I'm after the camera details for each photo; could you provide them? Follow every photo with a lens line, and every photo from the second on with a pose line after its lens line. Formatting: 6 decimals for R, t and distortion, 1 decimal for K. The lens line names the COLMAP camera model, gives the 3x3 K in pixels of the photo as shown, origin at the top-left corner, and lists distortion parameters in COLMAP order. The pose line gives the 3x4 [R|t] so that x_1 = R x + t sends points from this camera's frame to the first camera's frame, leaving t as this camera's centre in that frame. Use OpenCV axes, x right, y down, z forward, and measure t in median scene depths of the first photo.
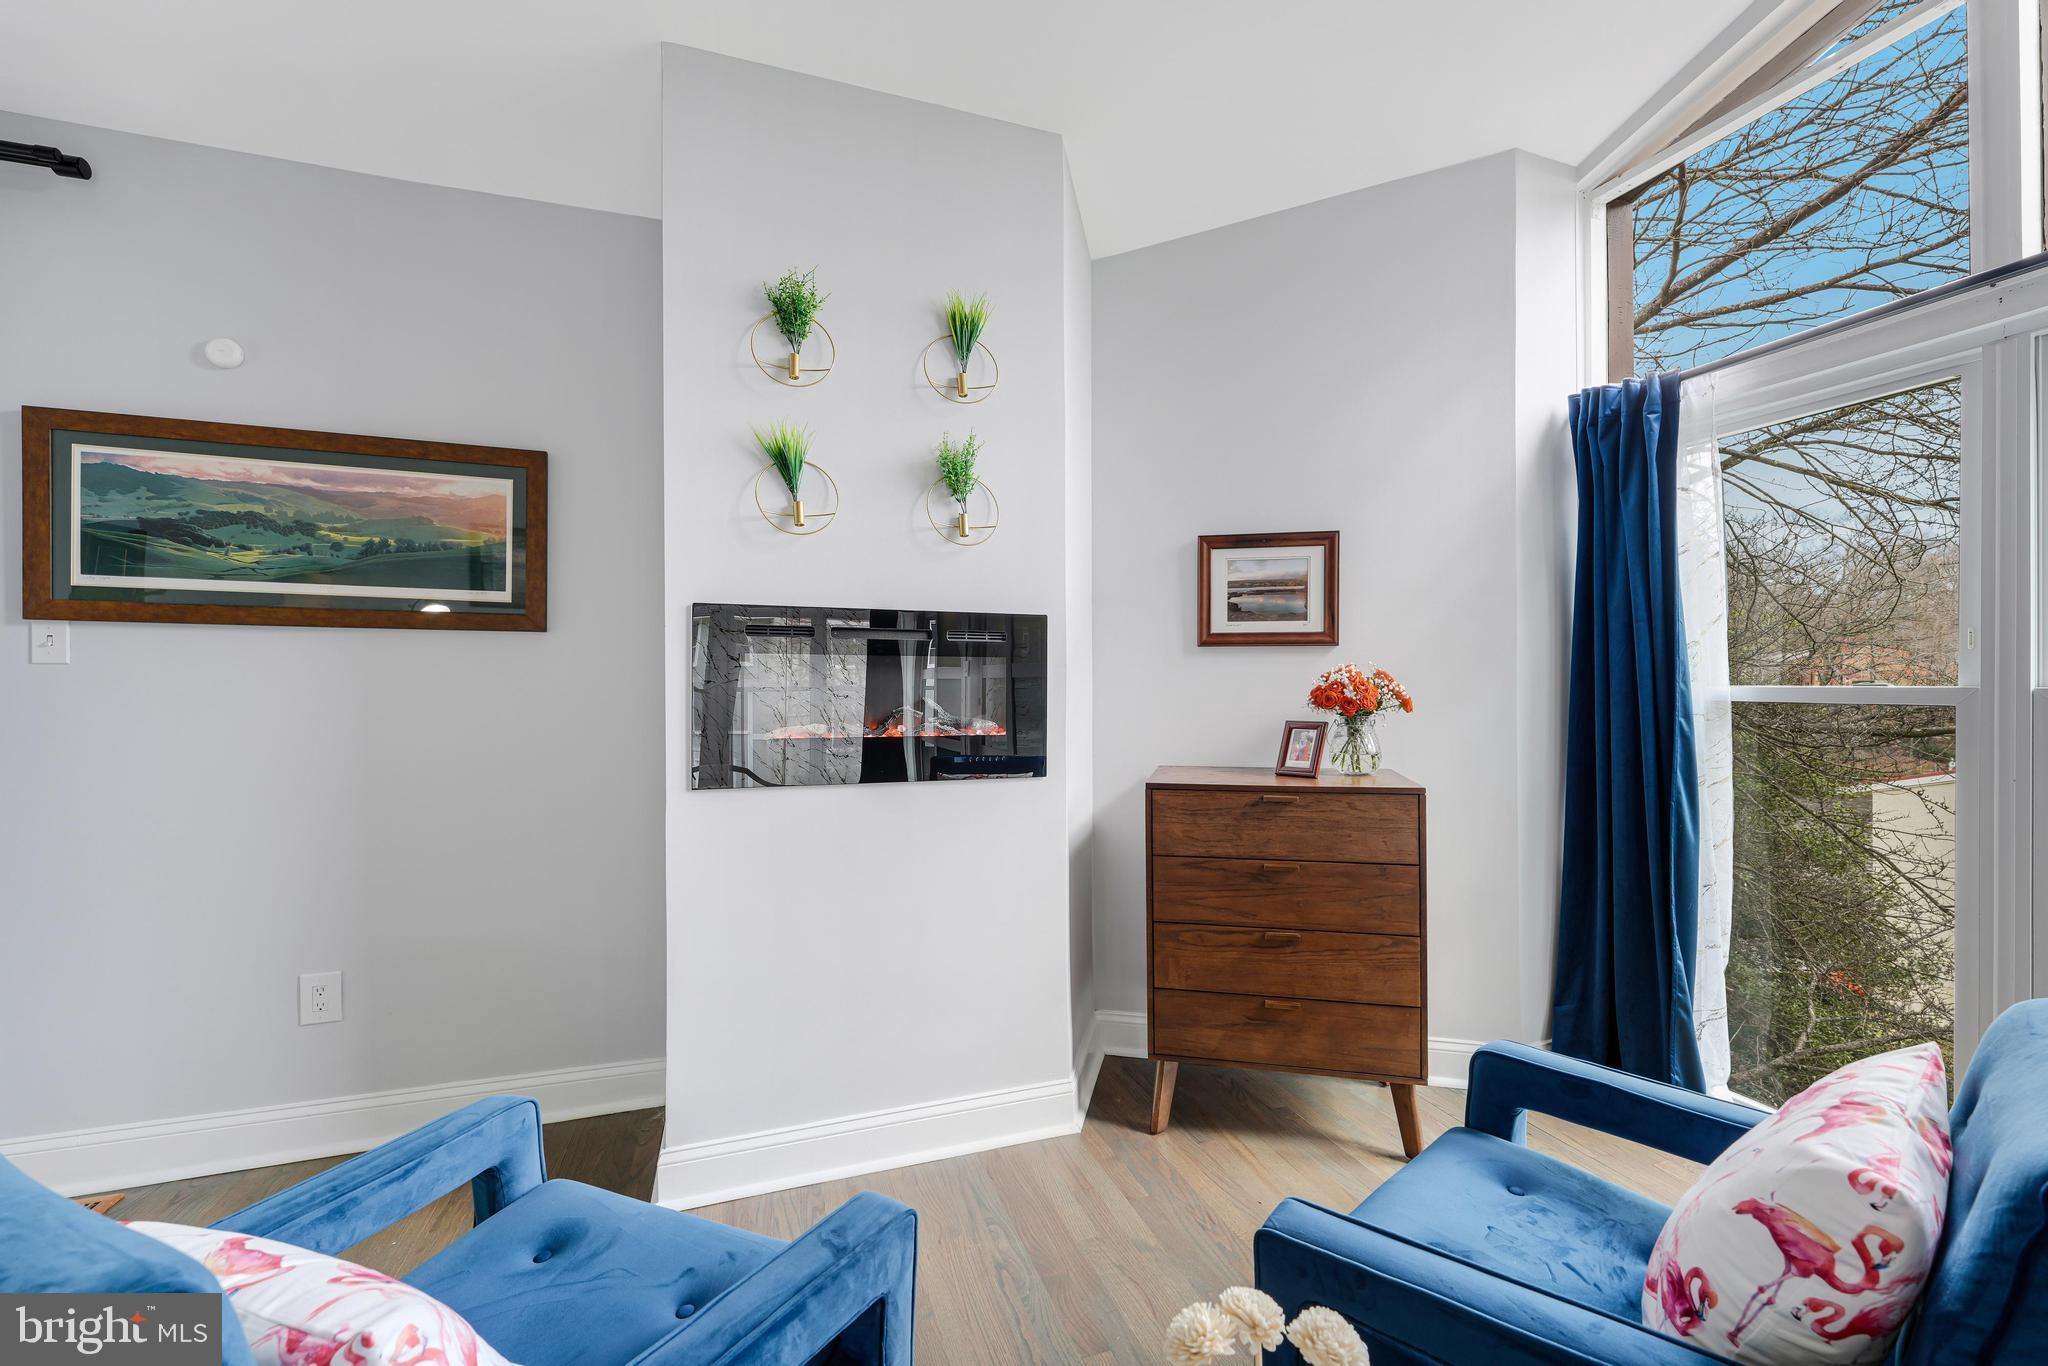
lens RADIAL K [[841.0, 0, 1024.0], [0, 841.0, 683.0], [0, 0, 1]] dist [-0.001805, 0.000247]
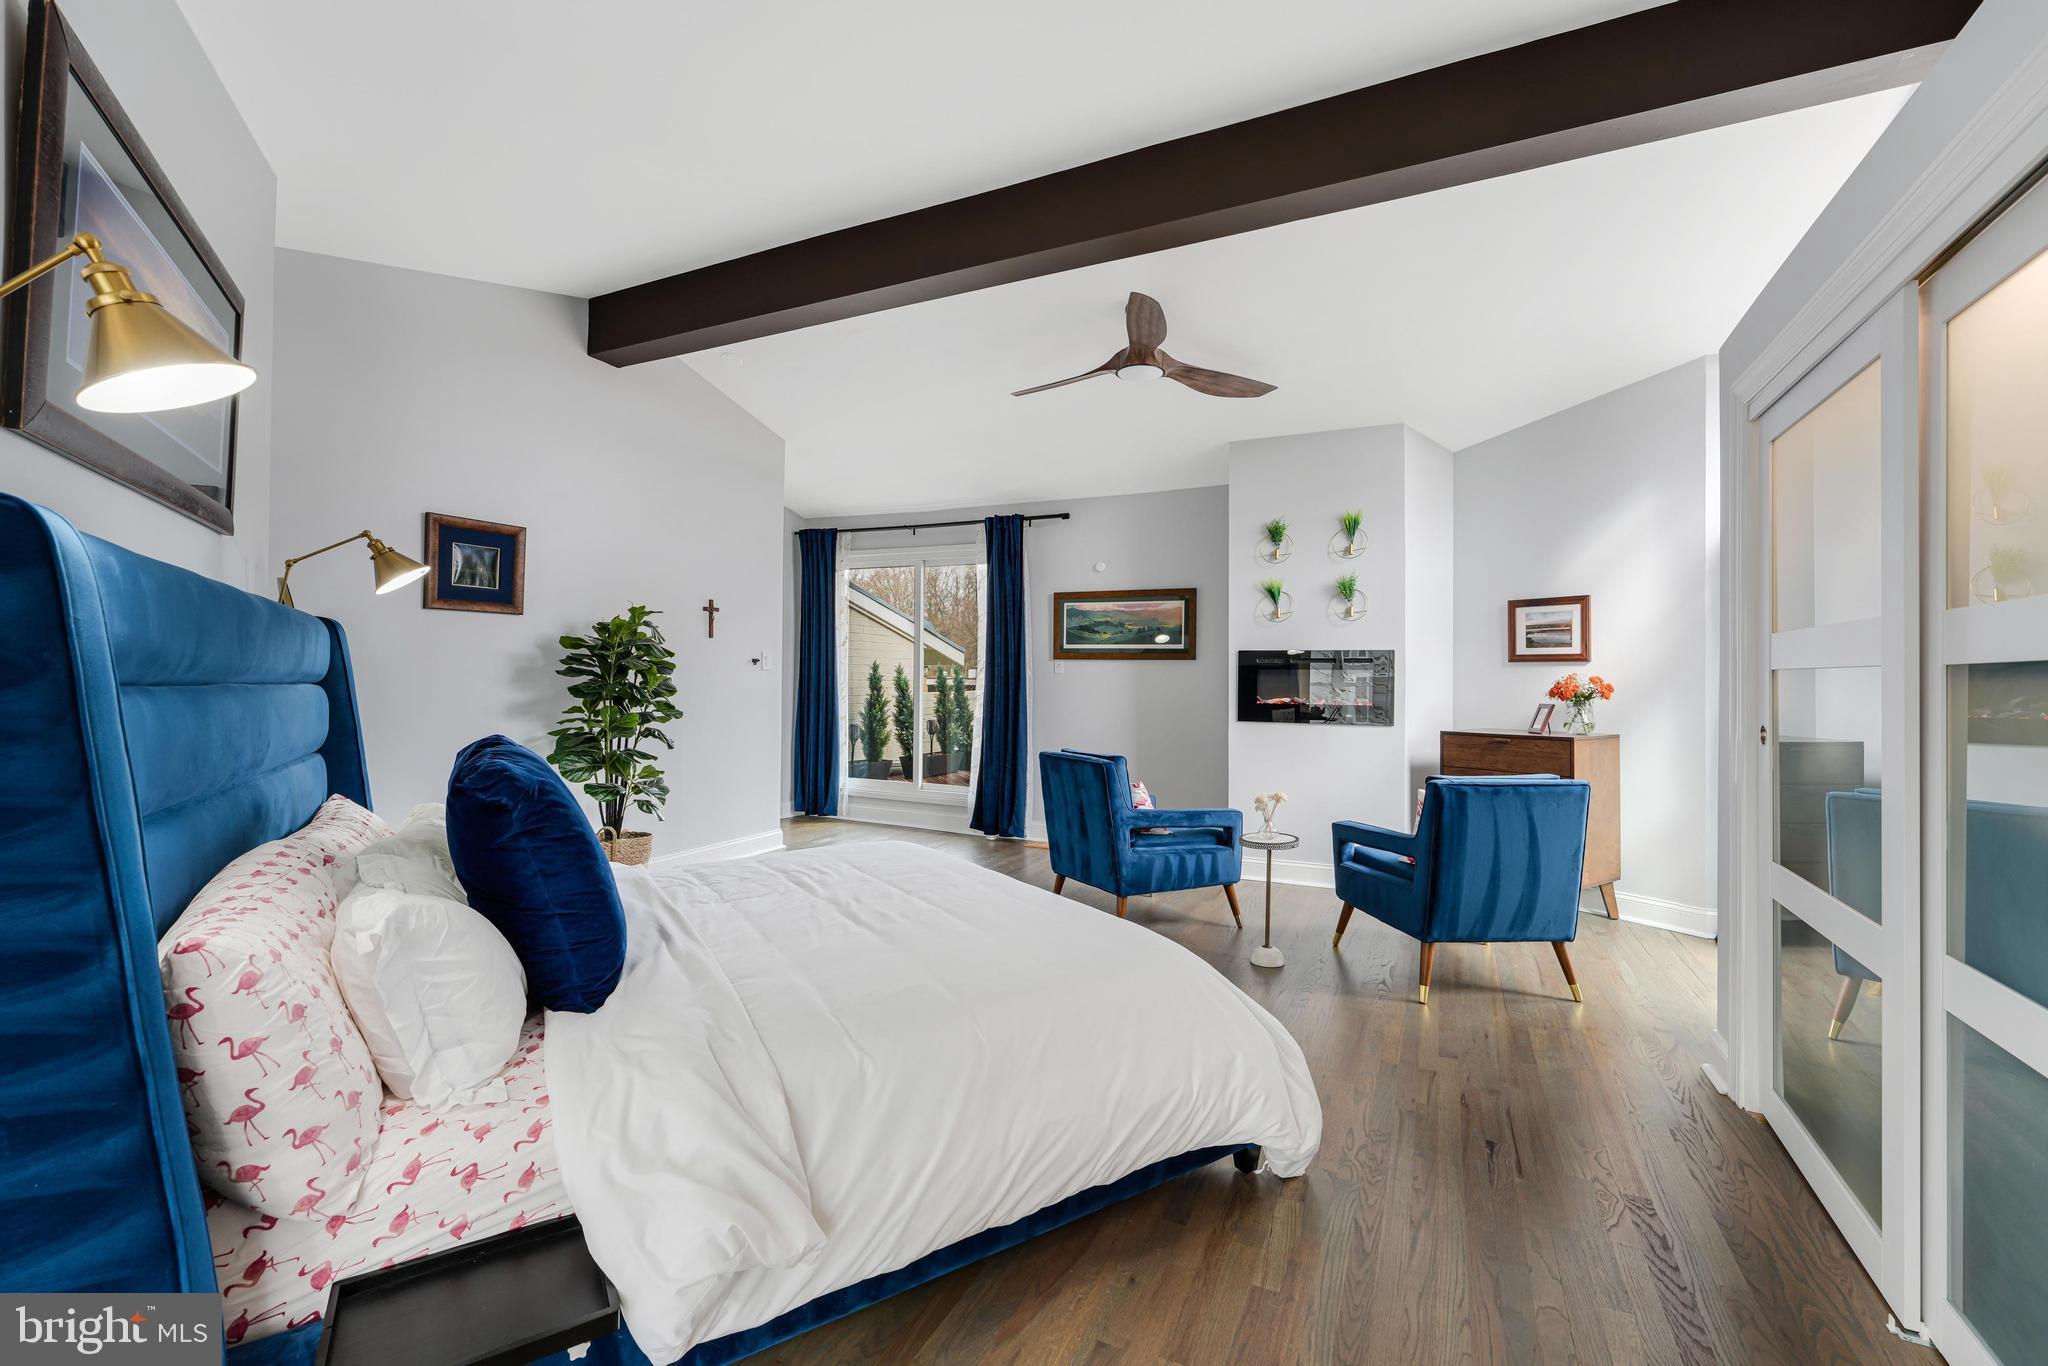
lens RADIAL K [[841.0, 0, 1024.0], [0, 841.0, 683.0], [0, 0, 1]] dist [-0.001805, 0.000247]
pose [[0.702506, 0.011022, -0.711593, 0.895249], [-0.003919, 0.999925, 0.011618, -0.018619], [0.711667, -0.005373, 0.702496, -1.177289]]
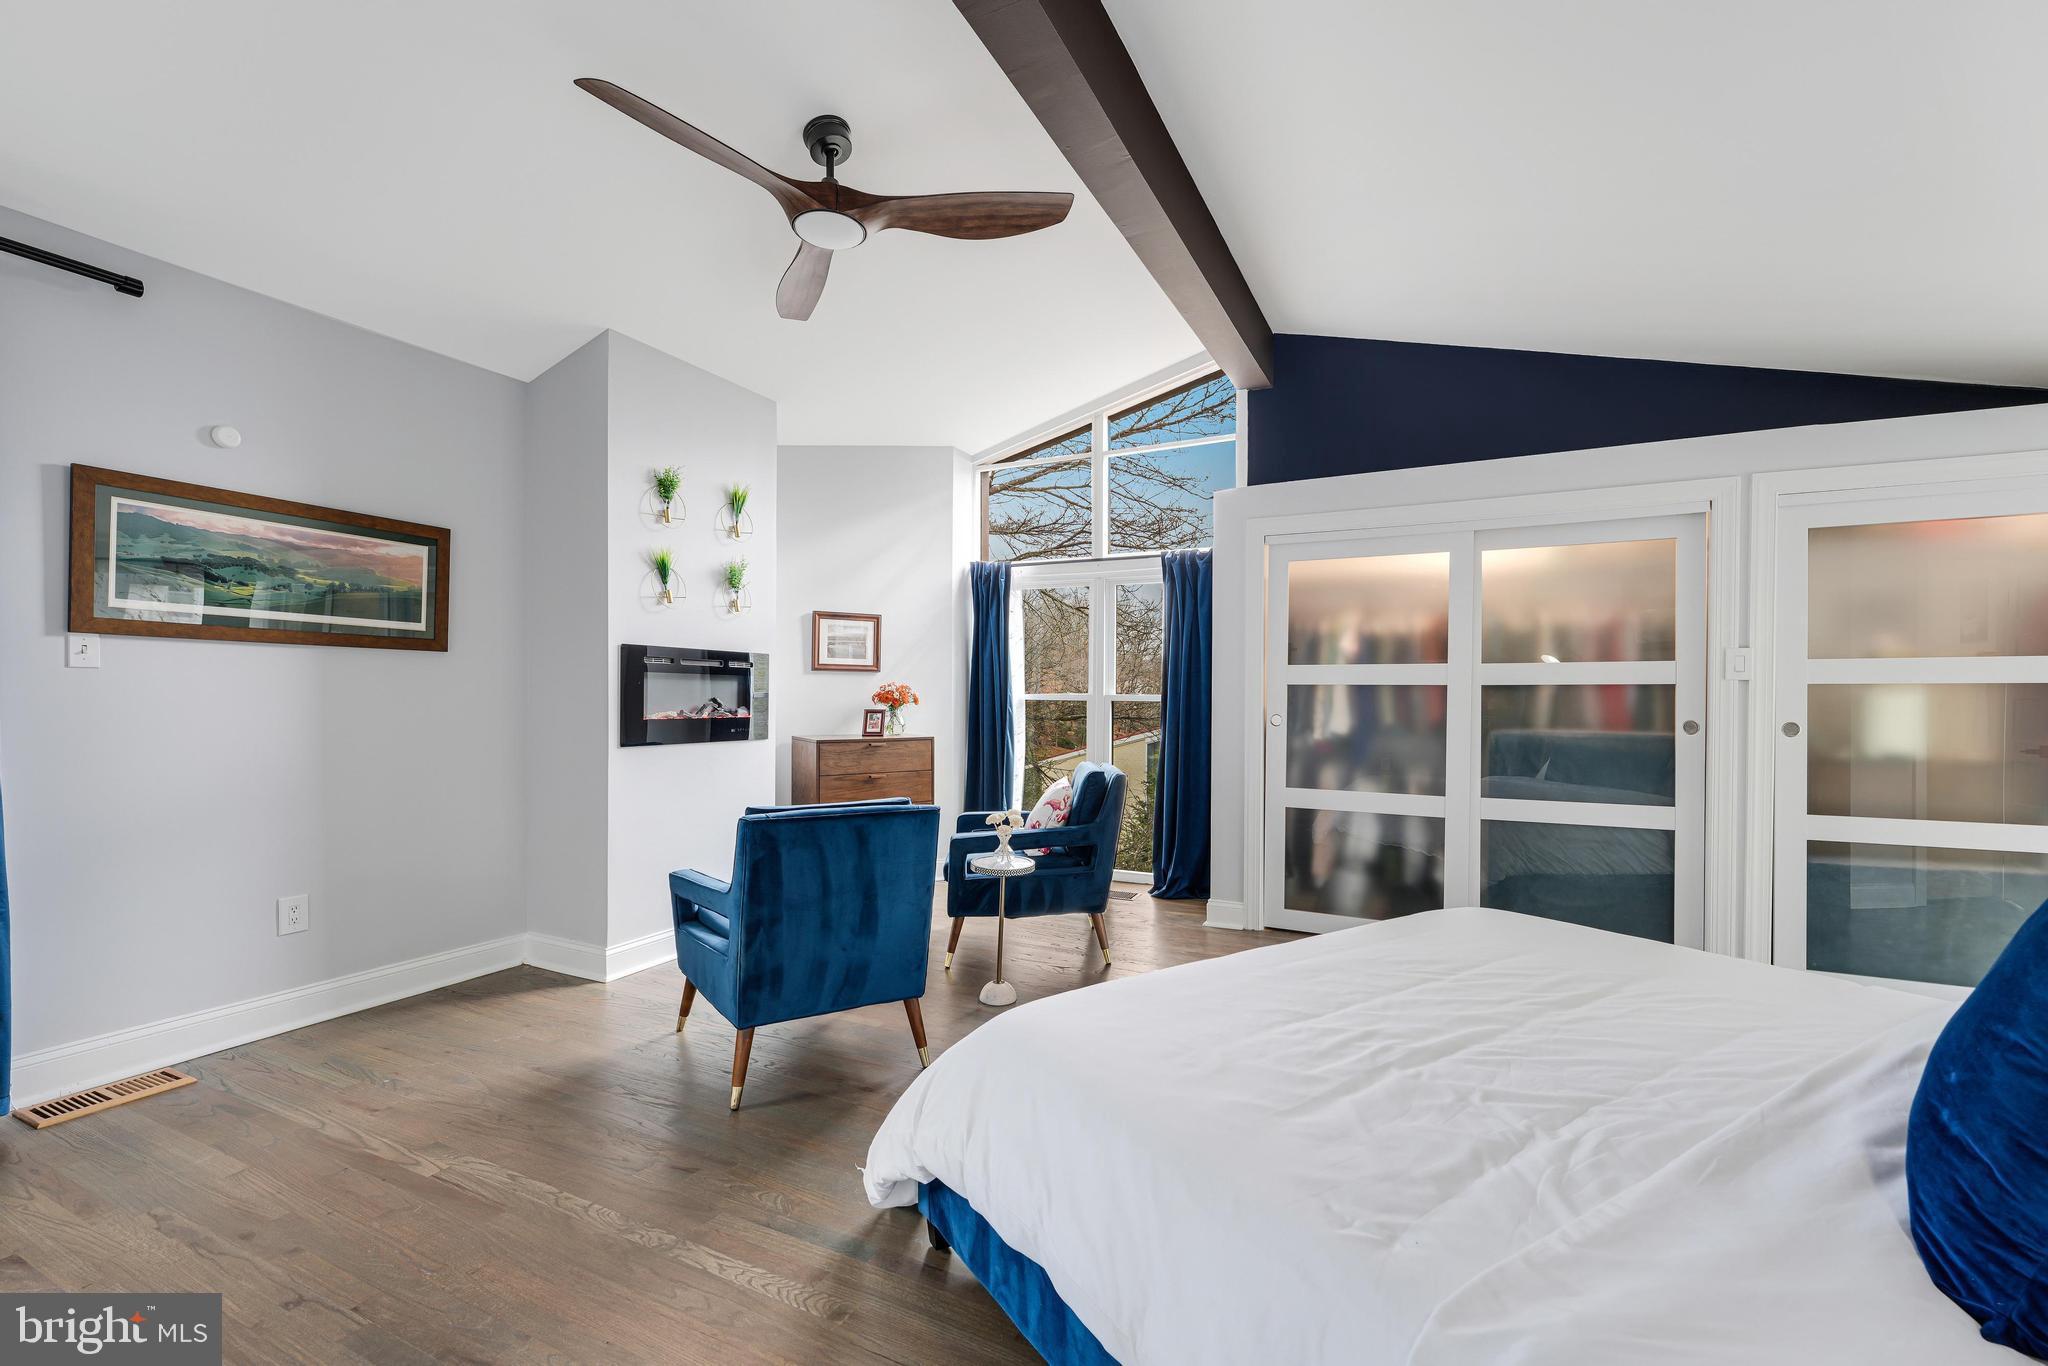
lens RADIAL K [[872.0, 0, 1024.0], [0, 872.0, 683.0], [0, 0, 1]] dist [-0.000291, 0.000091]
pose [[0.713971, 0.014502, 0.700025, -0.947084], [-0.009080, 0.999893, -0.011453, 0.001967], [-0.700116, 0.001821, 0.714027, -0.818859]]
